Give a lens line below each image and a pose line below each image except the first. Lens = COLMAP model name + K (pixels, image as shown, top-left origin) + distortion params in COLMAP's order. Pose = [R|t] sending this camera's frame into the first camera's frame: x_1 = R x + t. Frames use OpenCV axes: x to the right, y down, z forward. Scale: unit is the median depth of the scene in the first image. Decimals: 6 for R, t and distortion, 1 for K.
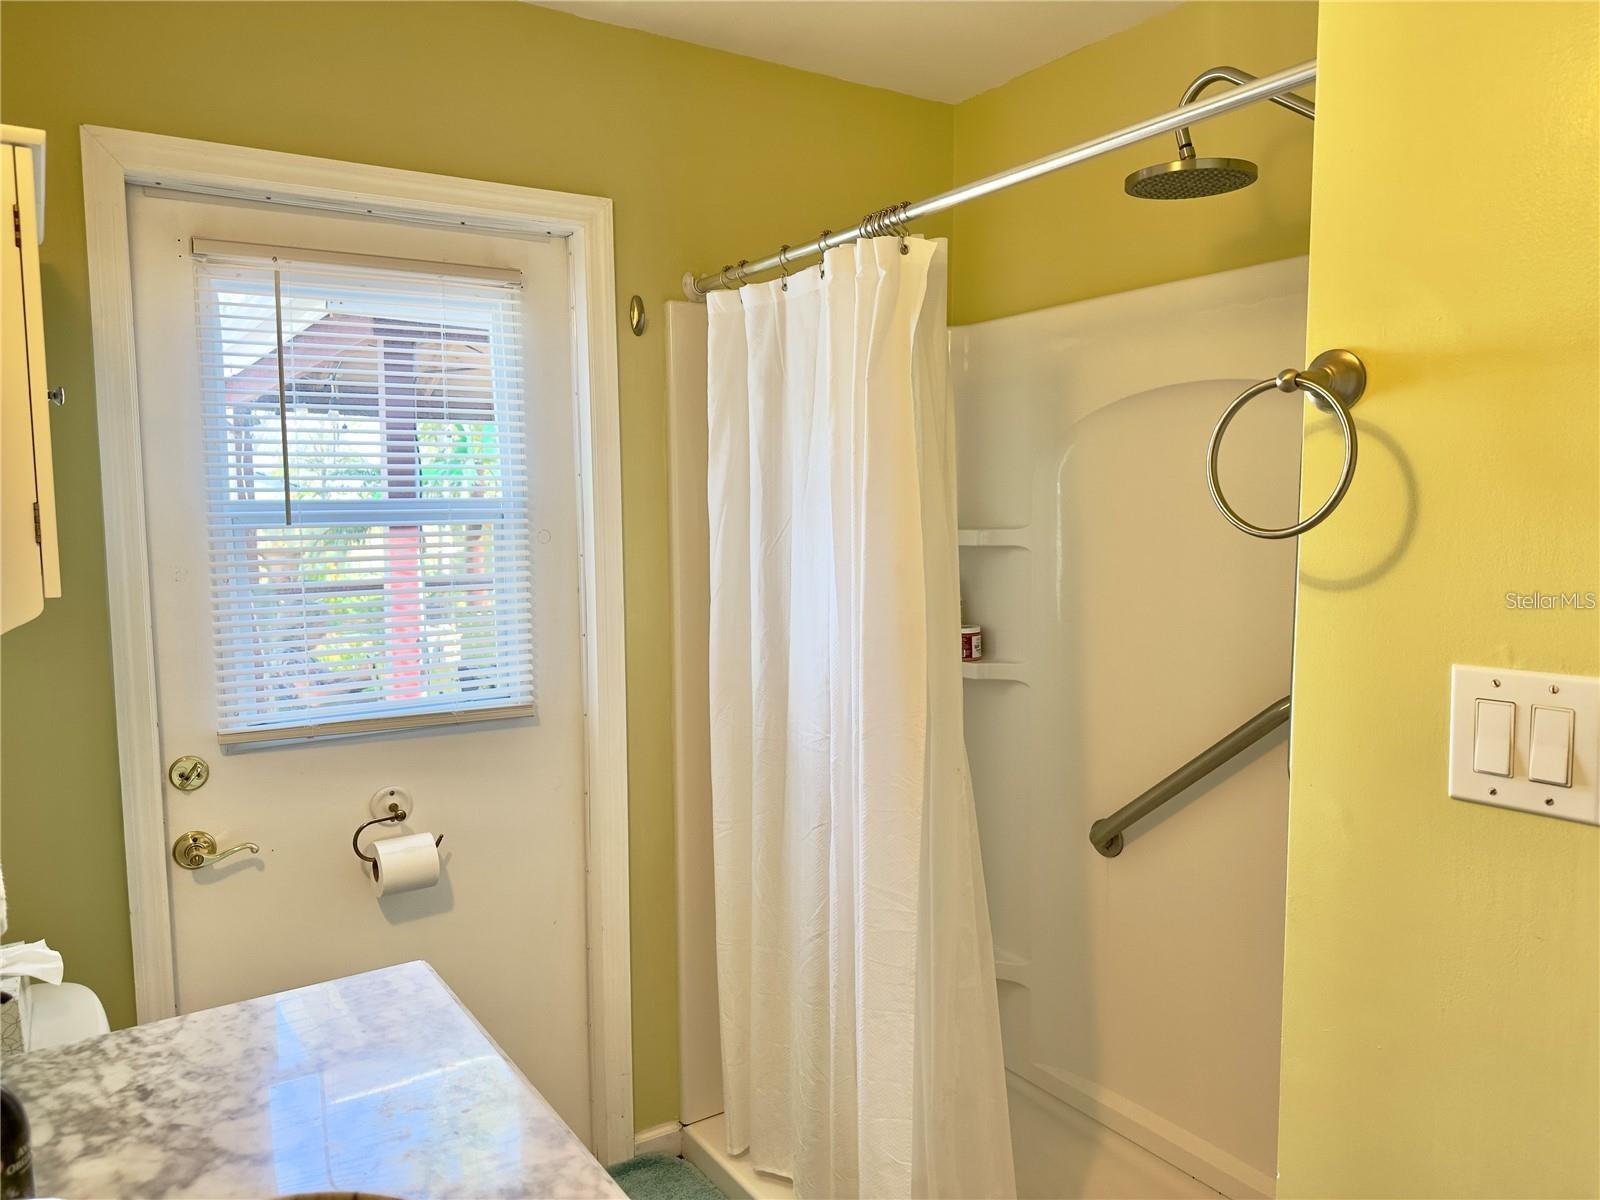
lens RADIAL K [[1127.2, 0, 793.3], [0, 1127.2, 606.9], [0, 0, 1]] dist [0.067524, -0.094647]
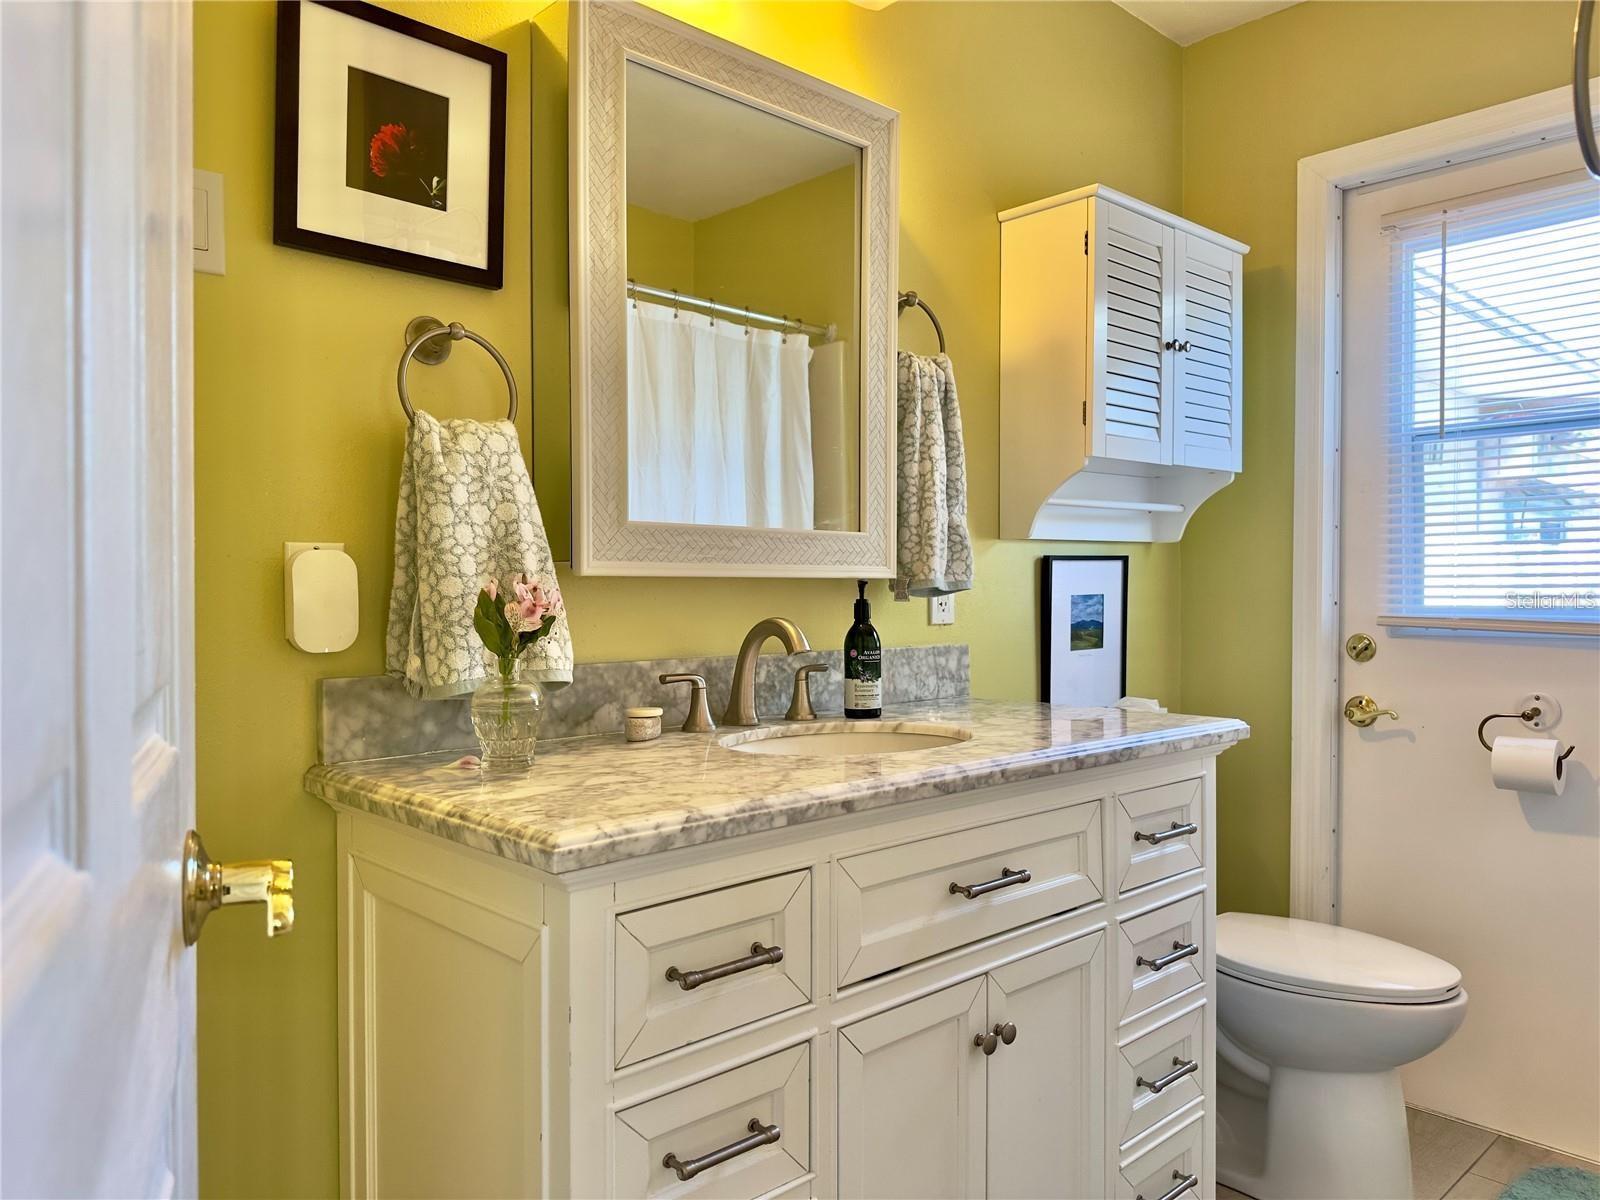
lens RADIAL K [[1127.2, 0, 793.3], [0, 1127.2, 606.9], [0, 0, 1]] dist [0.067524, -0.094647]
pose [[0.167909, 0.023773, -0.985516, 0.587285], [-0.099690, 0.994994, 0.007017, 0.154329], [0.980749, 0.097068, 0.169439, 0.178948]]
